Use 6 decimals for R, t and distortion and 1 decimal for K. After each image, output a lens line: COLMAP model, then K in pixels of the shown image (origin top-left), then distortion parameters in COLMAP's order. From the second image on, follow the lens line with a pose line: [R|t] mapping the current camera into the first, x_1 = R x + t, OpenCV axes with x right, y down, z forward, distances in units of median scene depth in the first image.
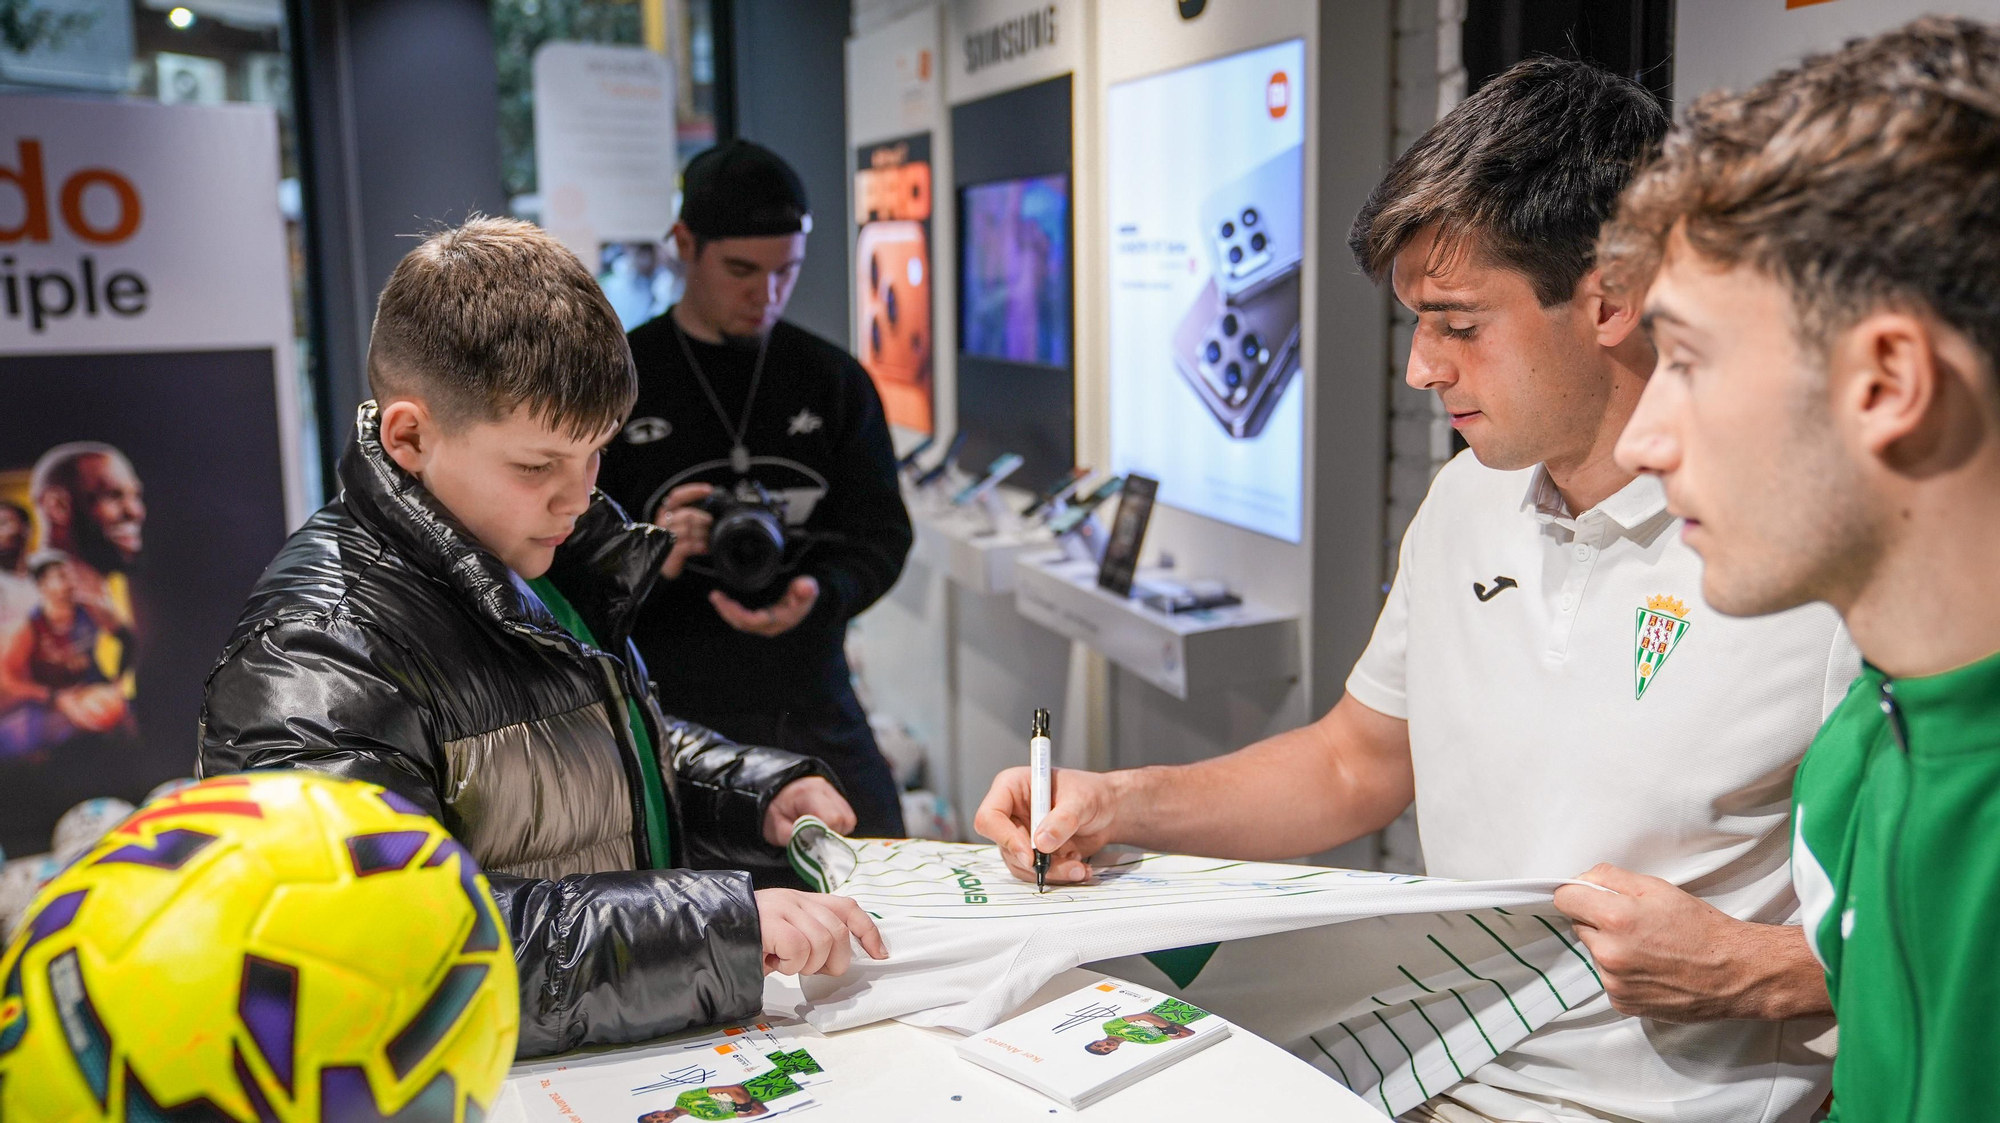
lens RADIAL K [[1788.2, 0, 1012.1], [0, 1788.2, 542.1], [0, 0, 1]] dist [0.004915, 0.021215]
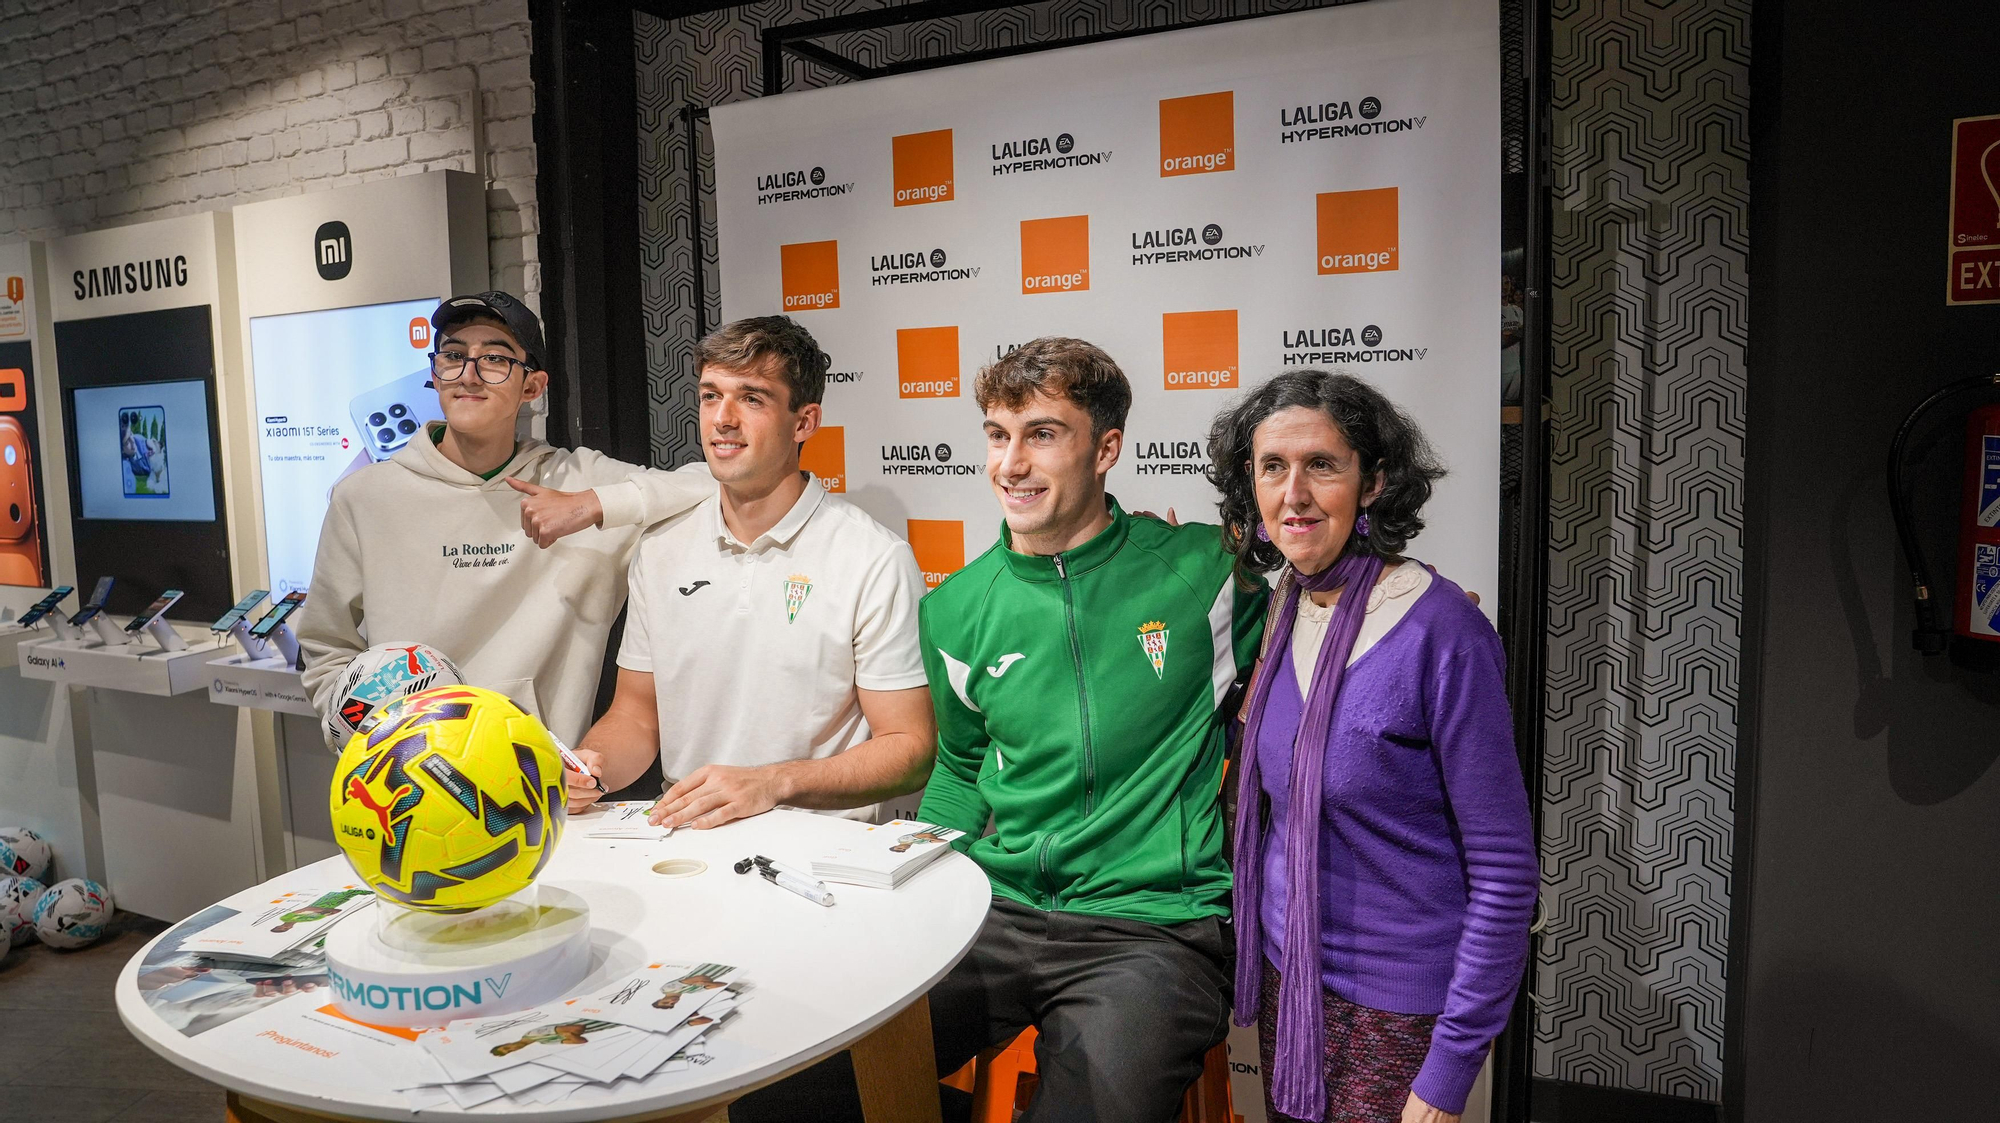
lens RADIAL K [[1392.1, 0, 993.6], [0, 1392.1, 567.8], [0, 0, 1]] dist [-0.132143, 0.095753]
pose [[0.741158, -0.081695, 0.666342, -0.254195], [0.119174, 0.992814, -0.010834, 0.021866], [-0.660668, 0.087440, 0.745568, -0.168007]]
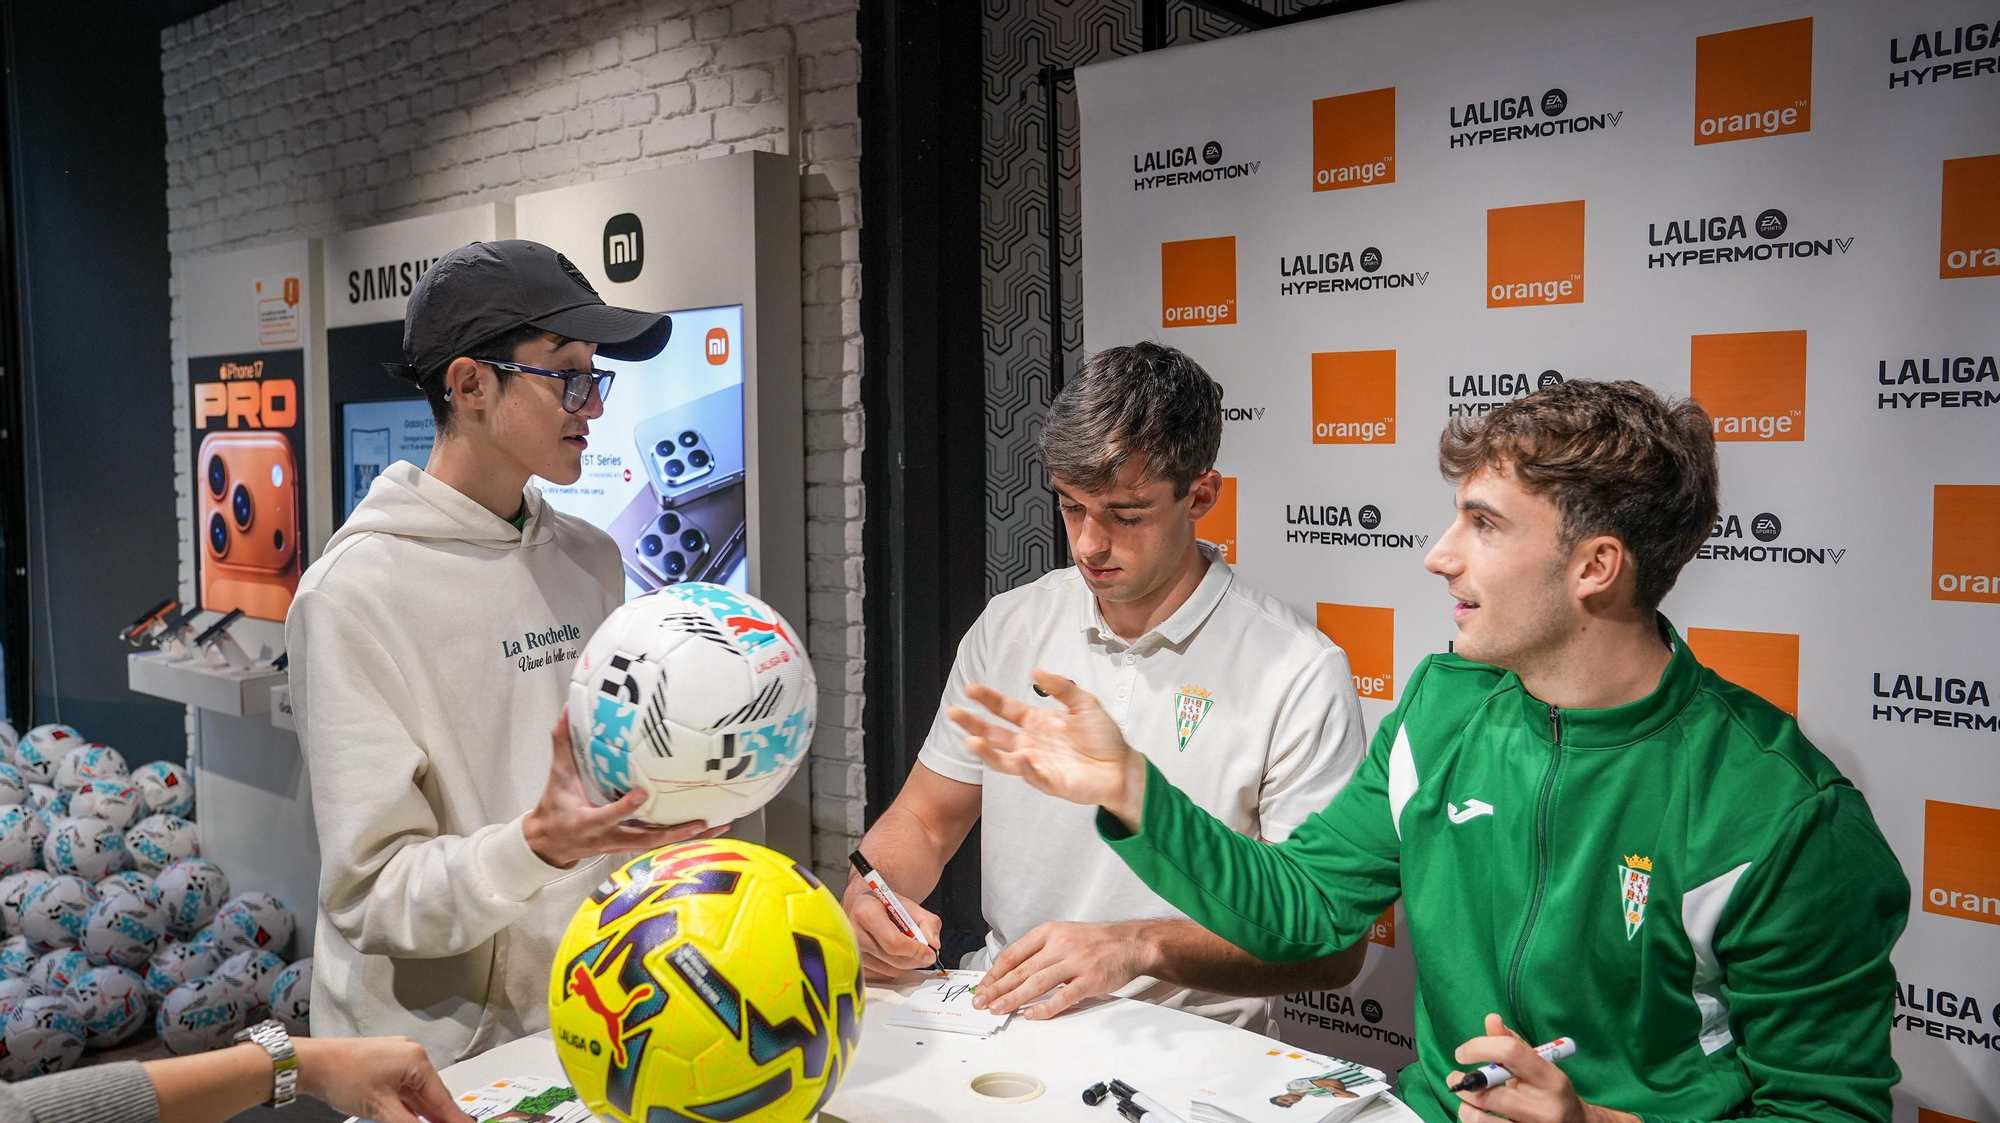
lens RADIAL K [[1649.7, 0, 981.3], [0, 1649.7, 552.9], [0, 0, 1]] dist [-0.080517, 0.108057]
pose [[0.880378, -0.025835, 0.473569, -0.222460], [0.070029, 0.994651, -0.075925, 0.001433], [-0.469075, 0.100006, 0.877478, -0.101759]]
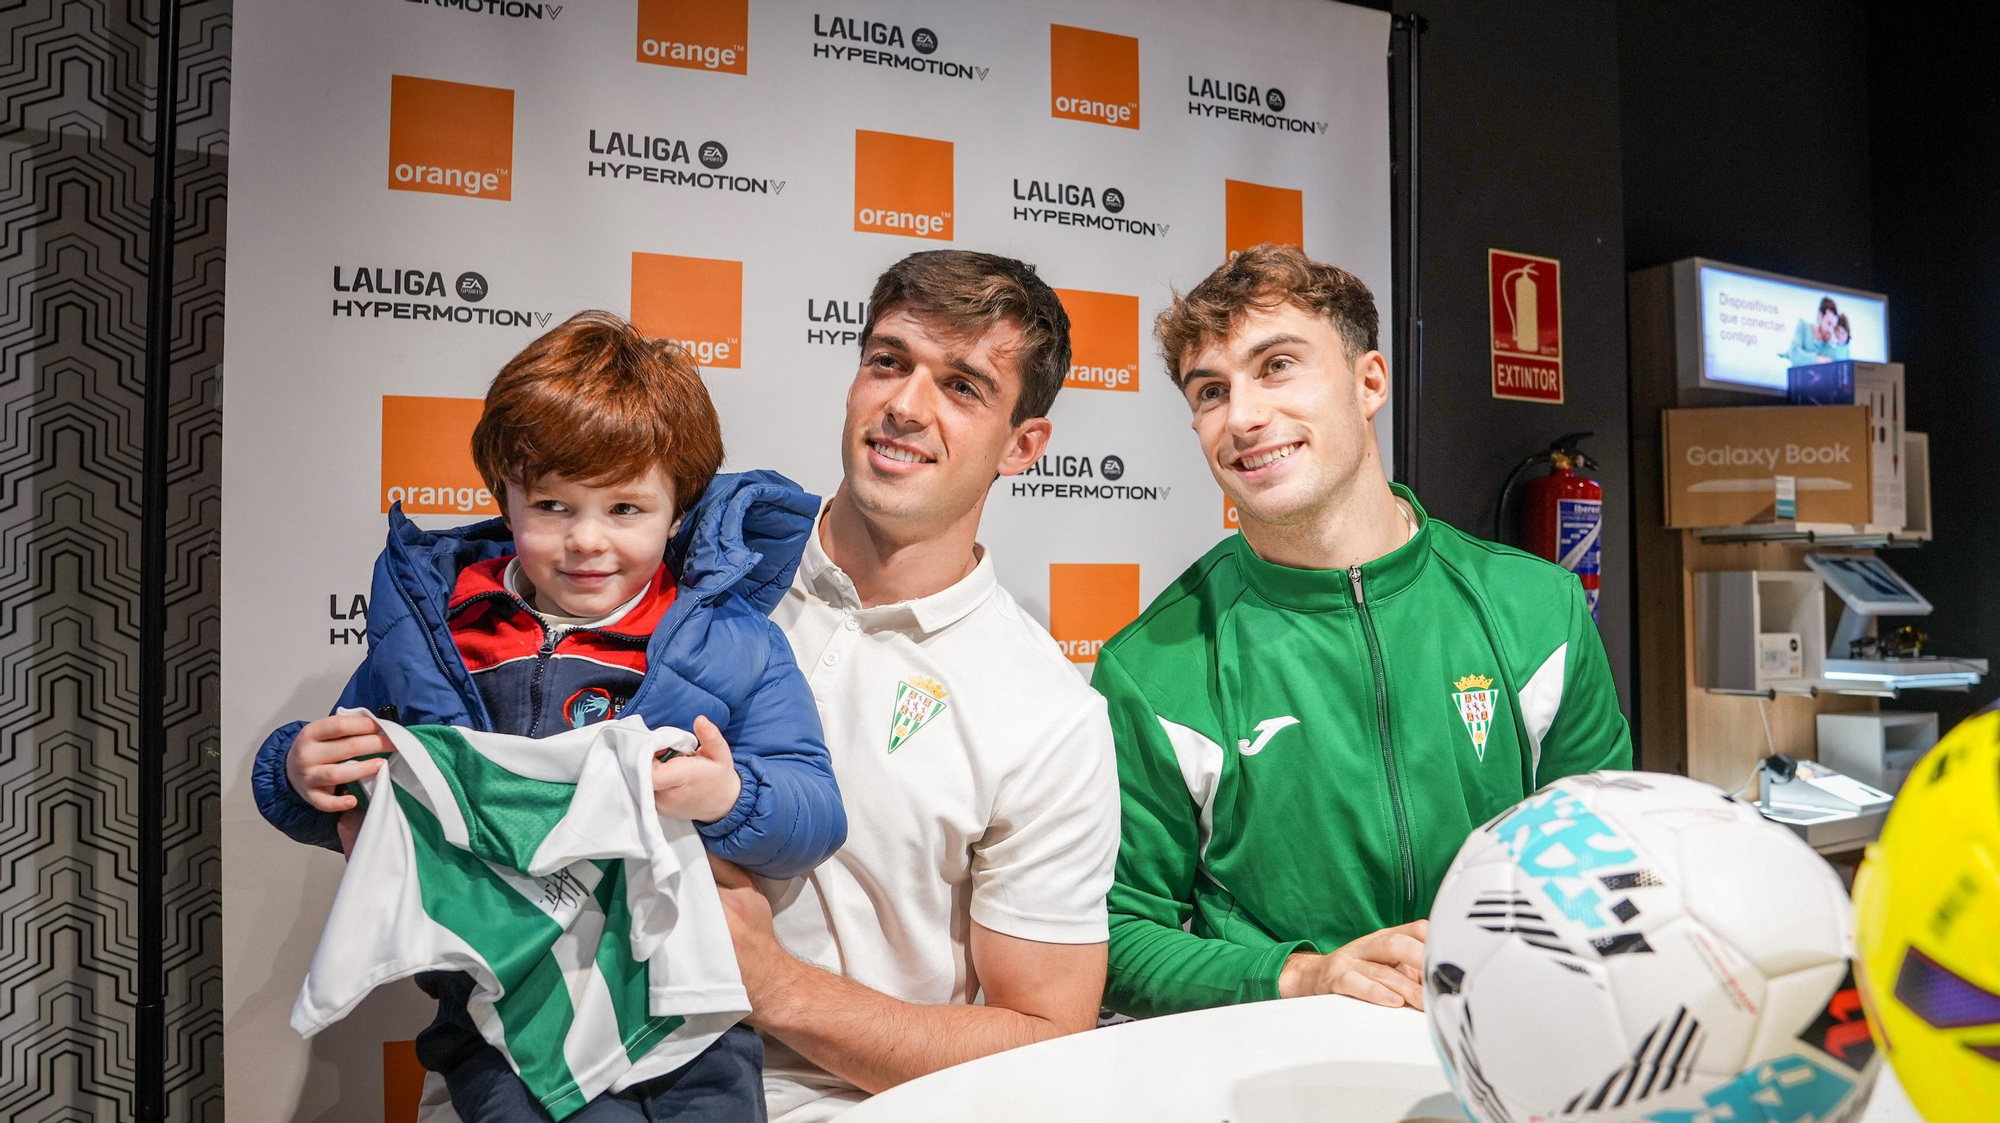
lens RADIAL K [[1392.1, 0, 1019.7], [0, 1392.1, 544.6], [0, 0, 1]] dist [-0.132143, 0.095753]
pose [[-0.077576, 0.035251, 0.996363, -0.243847], [0.151209, 0.988230, -0.023190, 0.004646], [-0.985453, 0.148860, -0.081993, 0.383562]]
